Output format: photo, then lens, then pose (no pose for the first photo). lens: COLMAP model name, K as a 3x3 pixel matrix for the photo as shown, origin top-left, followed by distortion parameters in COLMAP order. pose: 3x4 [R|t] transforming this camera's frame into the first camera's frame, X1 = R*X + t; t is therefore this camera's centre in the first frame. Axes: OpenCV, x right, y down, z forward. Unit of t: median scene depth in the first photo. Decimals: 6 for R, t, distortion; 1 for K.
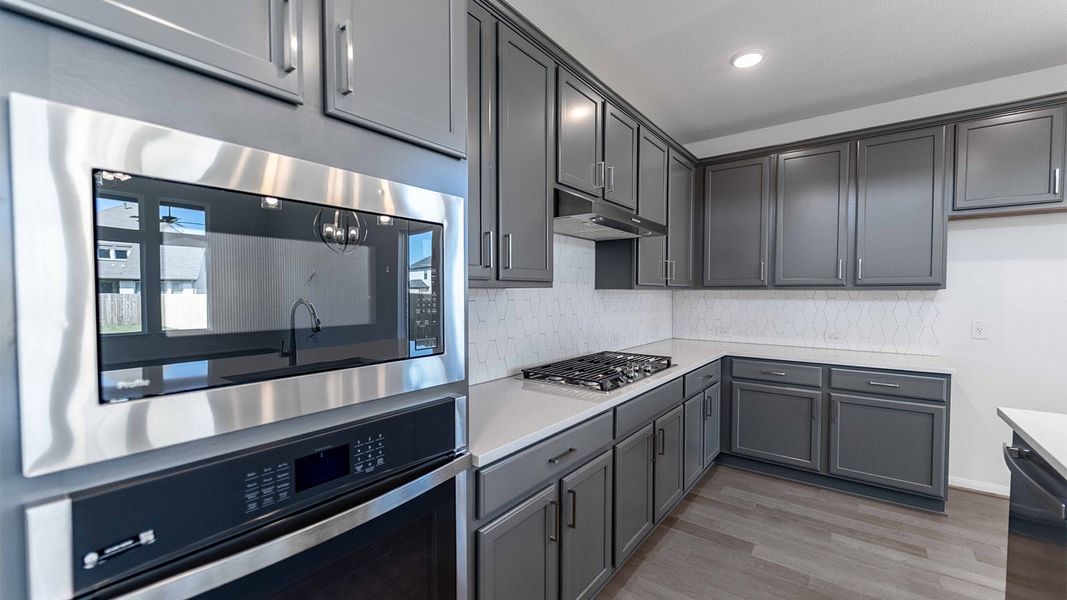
lens RADIAL K [[427.6, 0, 533.5], [0, 427.6, 300.0], [0, 0, 1]] dist [-0.002168, -0.000538]
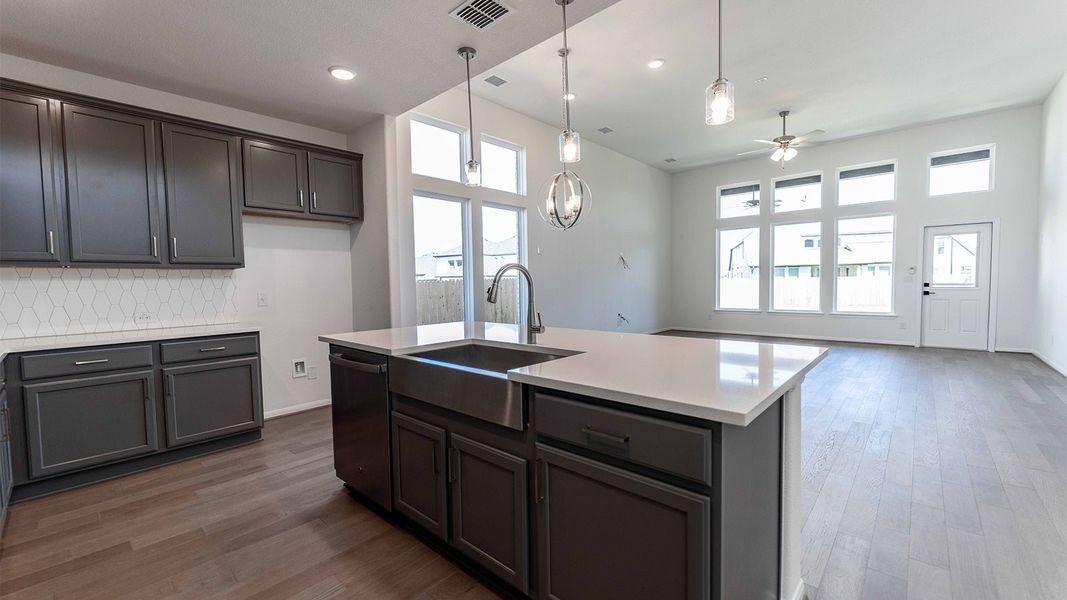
lens RADIAL K [[427.6, 0, 533.5], [0, 427.6, 300.0], [0, 0, 1]] dist [-0.002168, -0.000538]
pose [[0.069978, -0.045157, 0.996526, -0.240058], [0.039266, 0.998325, 0.042481, 0.049190], [-0.996775, 0.036156, 0.071634, 0.056449]]
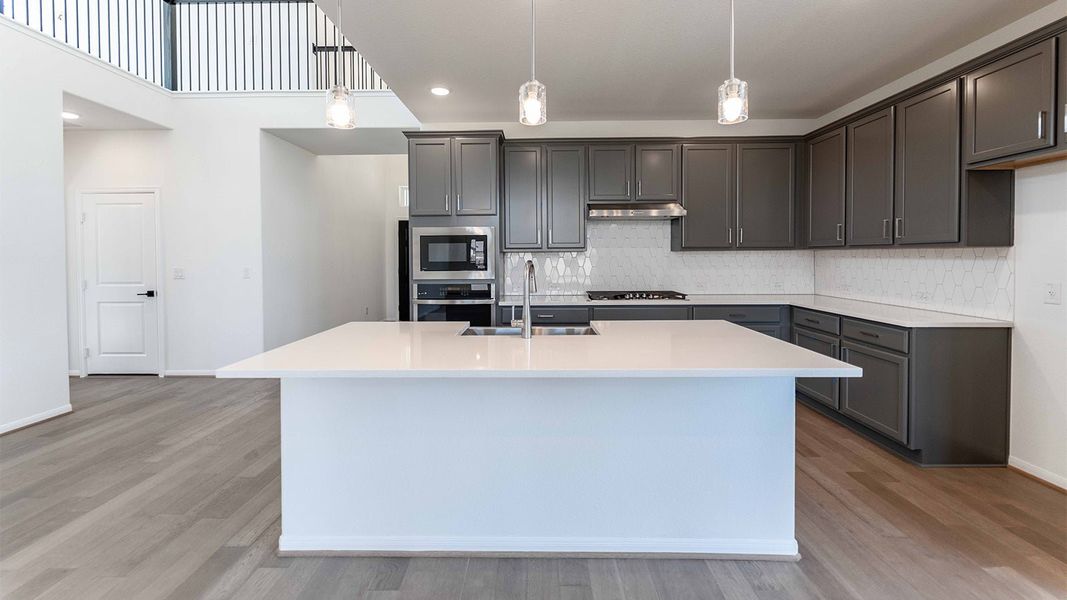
lens RADIAL K [[414.3, 0, 533.0], [0, 414.3, 262.3], [0, 0, 1]] dist [-0.000754, -0.000086]
pose [[0.609818, 0.007834, -0.792503, 1.044203], [-0.008509, 0.999958, 0.003337, 0.014576], [0.792496, 0.004709, 0.609860, -0.313554]]
